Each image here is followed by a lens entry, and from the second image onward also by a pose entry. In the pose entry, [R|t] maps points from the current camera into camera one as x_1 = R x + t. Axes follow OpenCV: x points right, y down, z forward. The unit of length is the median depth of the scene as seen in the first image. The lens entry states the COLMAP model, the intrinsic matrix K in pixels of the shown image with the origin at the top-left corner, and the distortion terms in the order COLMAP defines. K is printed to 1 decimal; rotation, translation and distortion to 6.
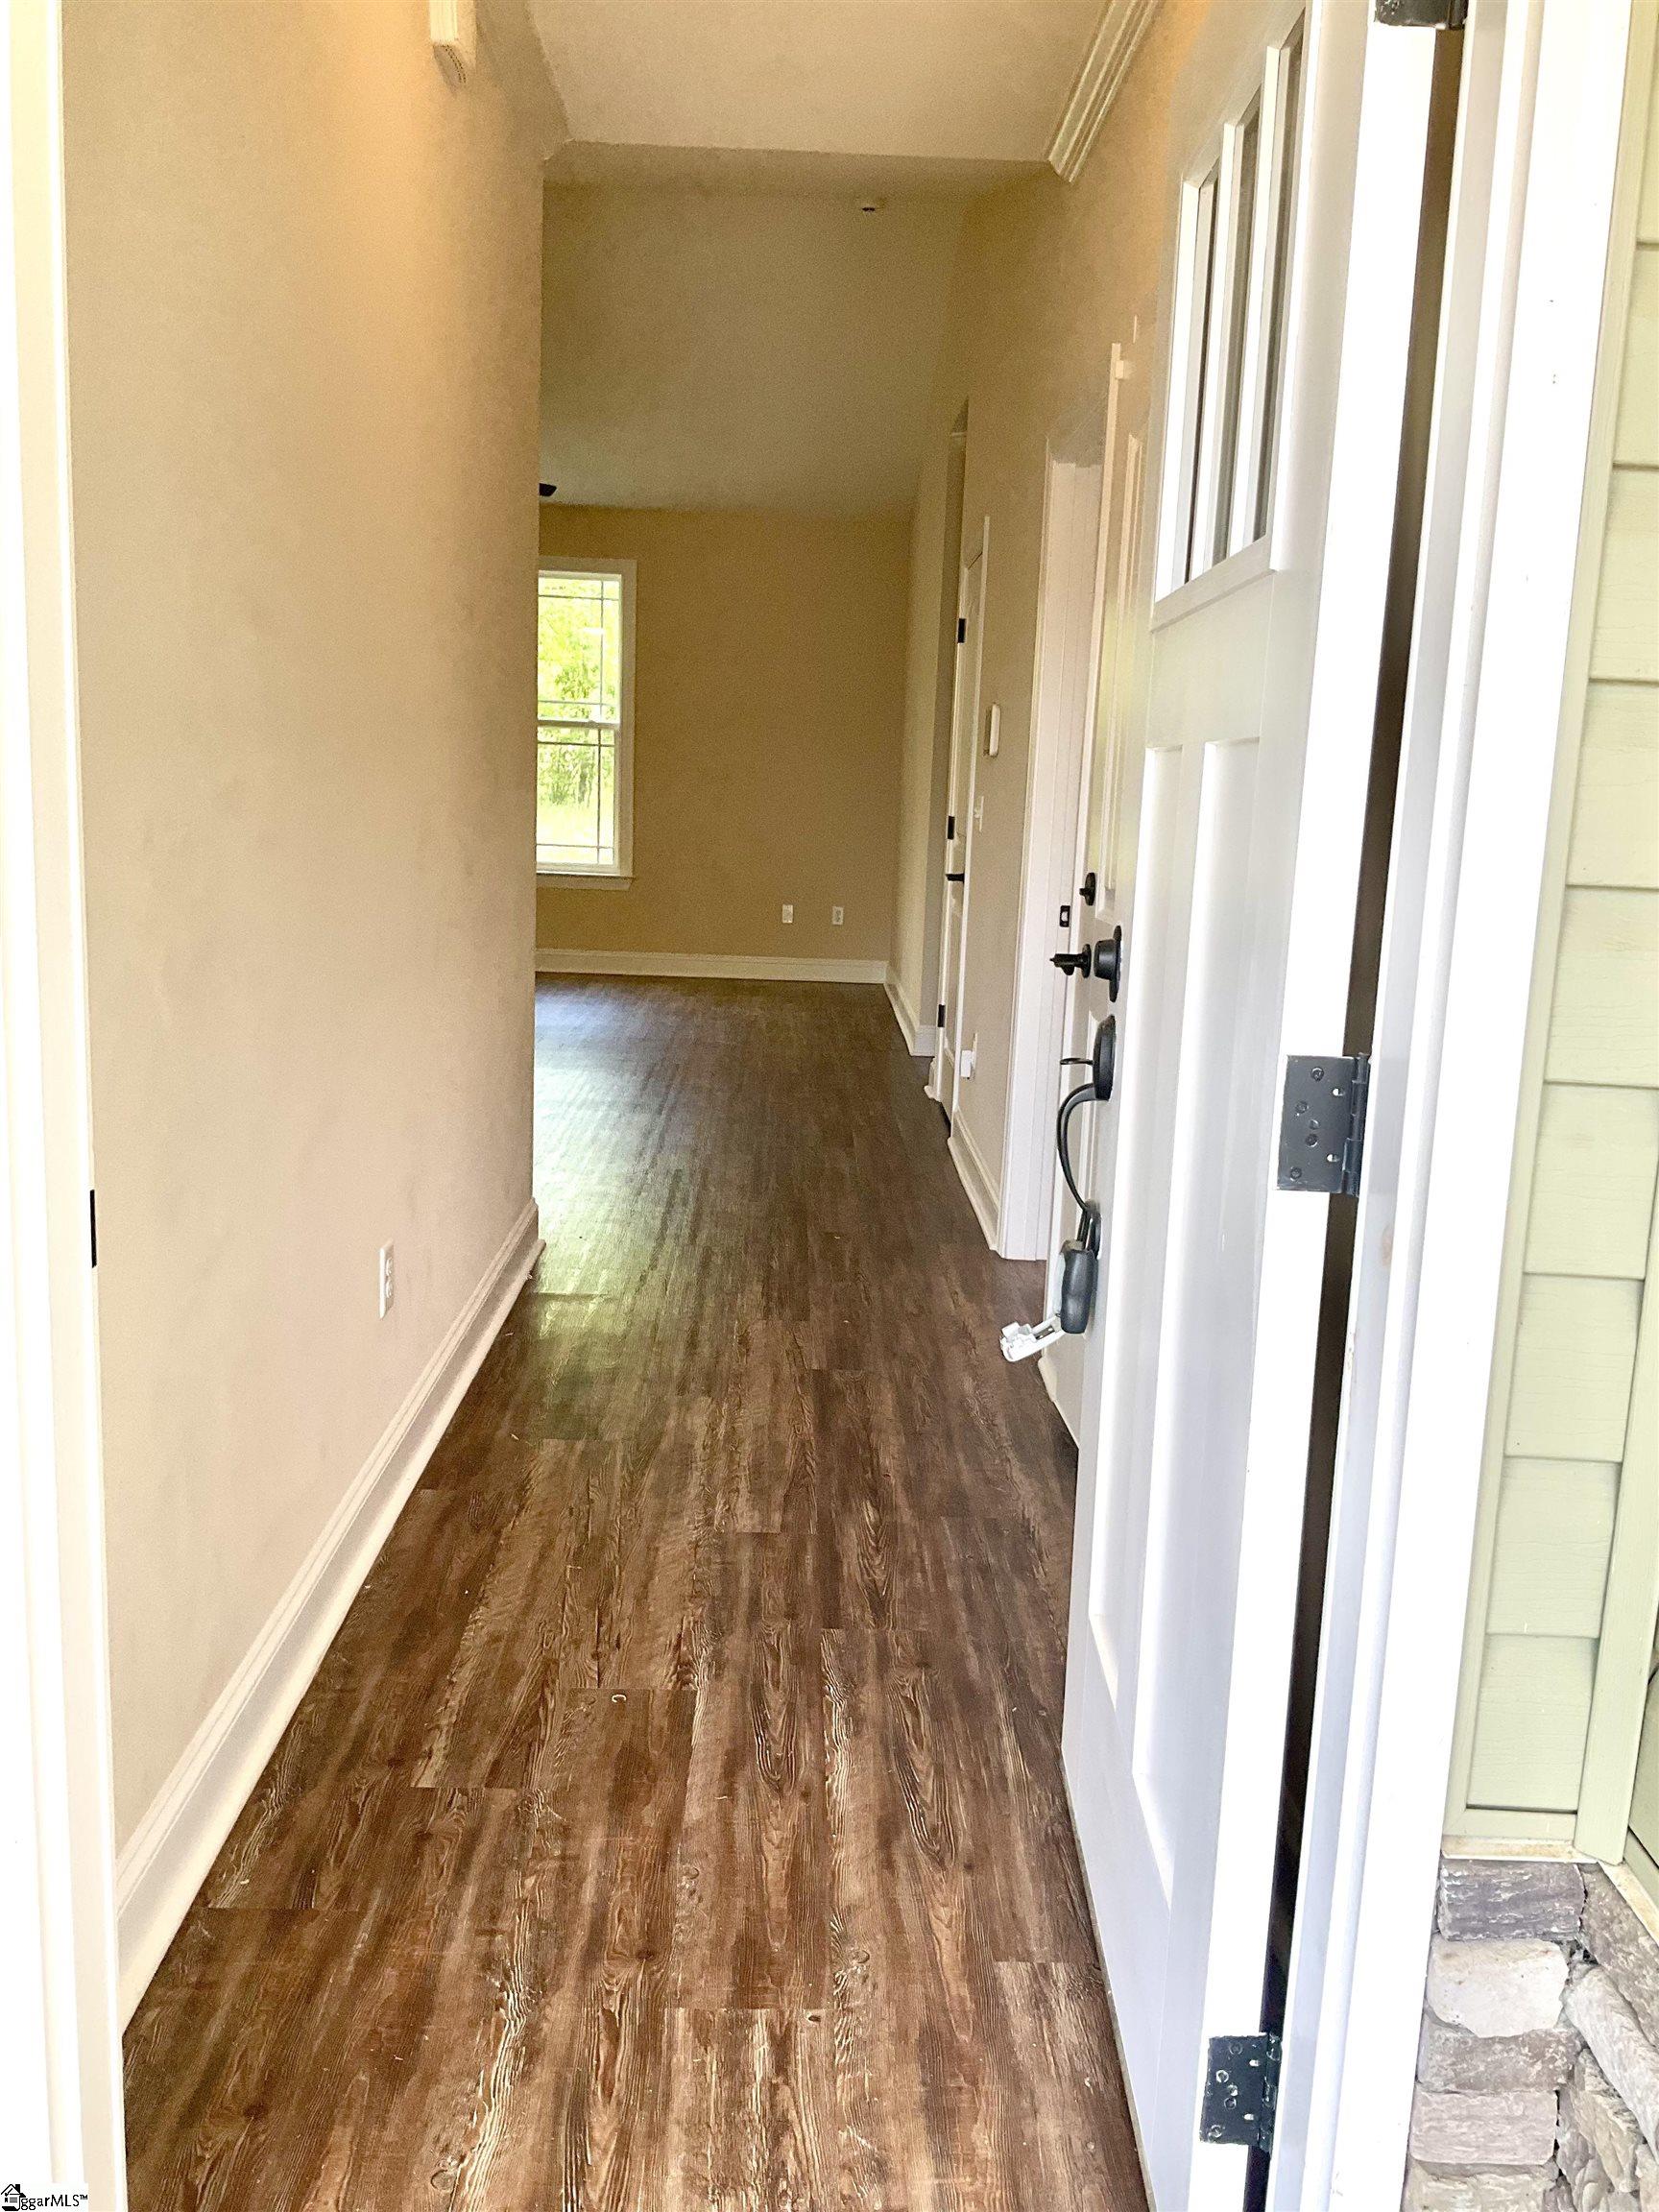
lens RADIAL K [[1844.1, 0, 829.5], [0, 1844.1, 1106.0], [0, 0, 1]] dist [0.001201, -0.005853]
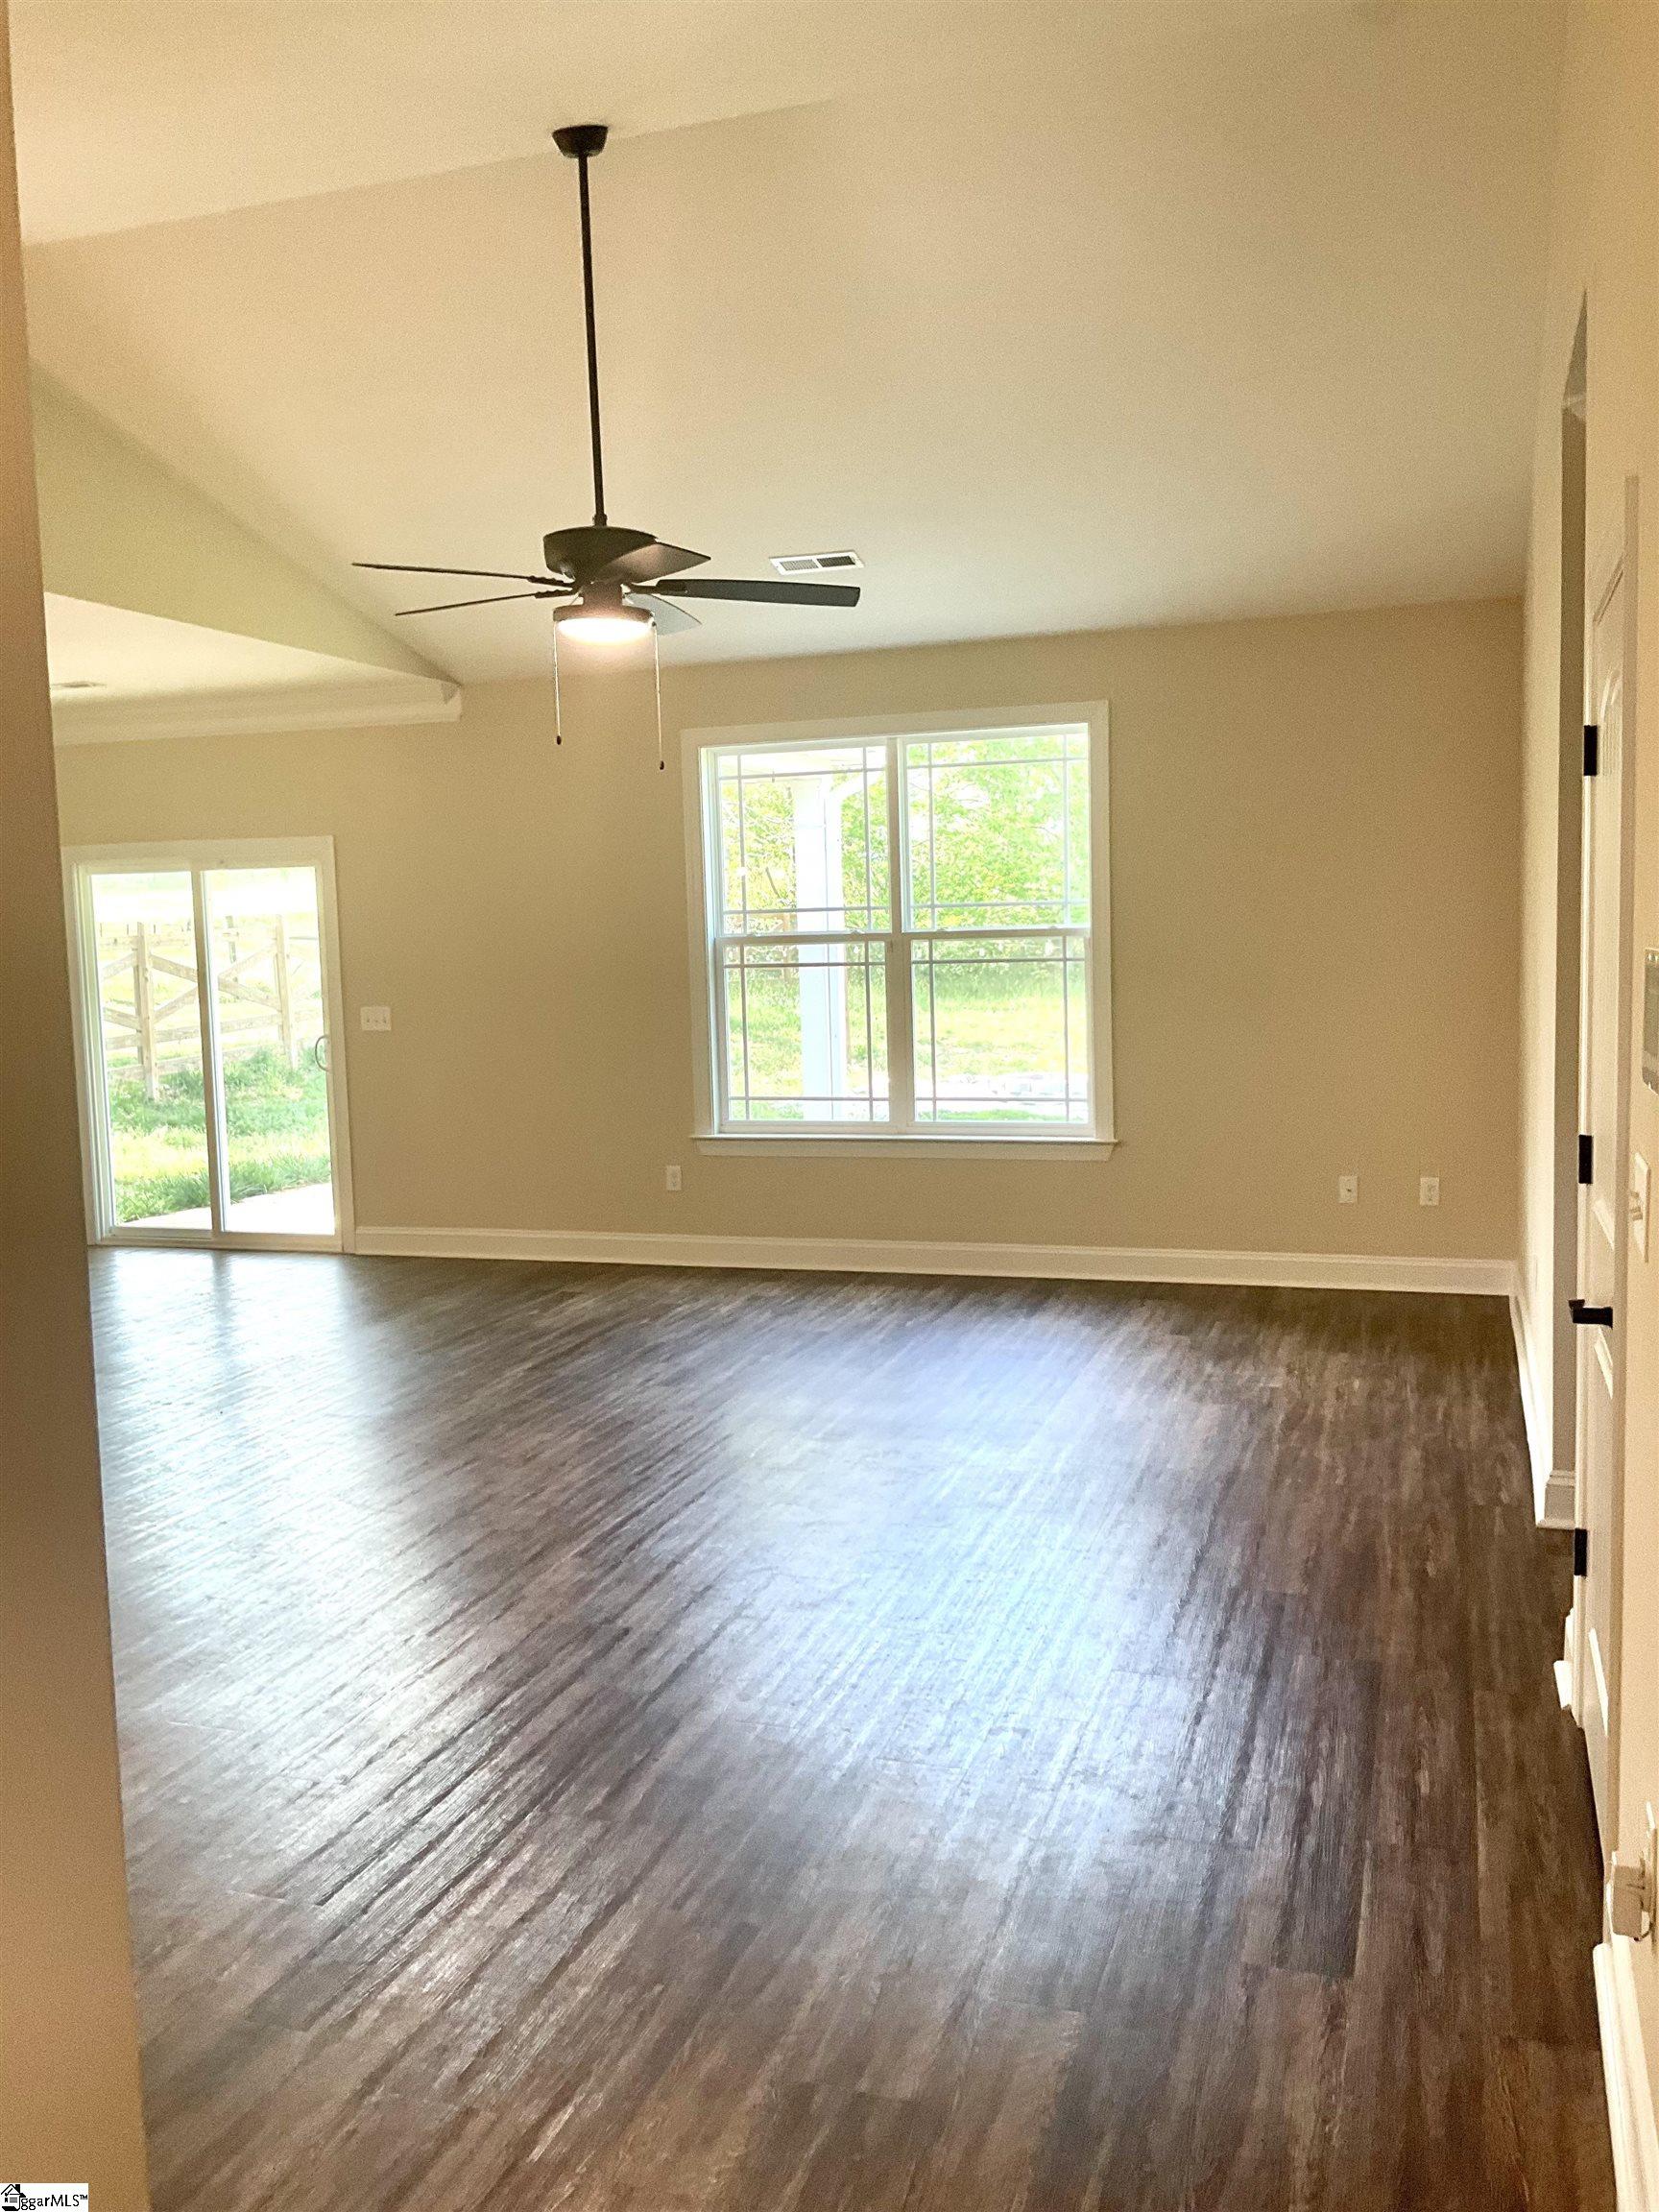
lens RADIAL K [[1844.1, 0, 829.5], [0, 1844.1, 1106.0], [0, 0, 1]] dist [0.001201, -0.005853]
pose [[0.943157, -0.031259, -0.330873, 0.023430], [0.002467, 0.996198, -0.087083, -0.076900], [0.332337, 0.081317, 0.939649, 0.303543]]
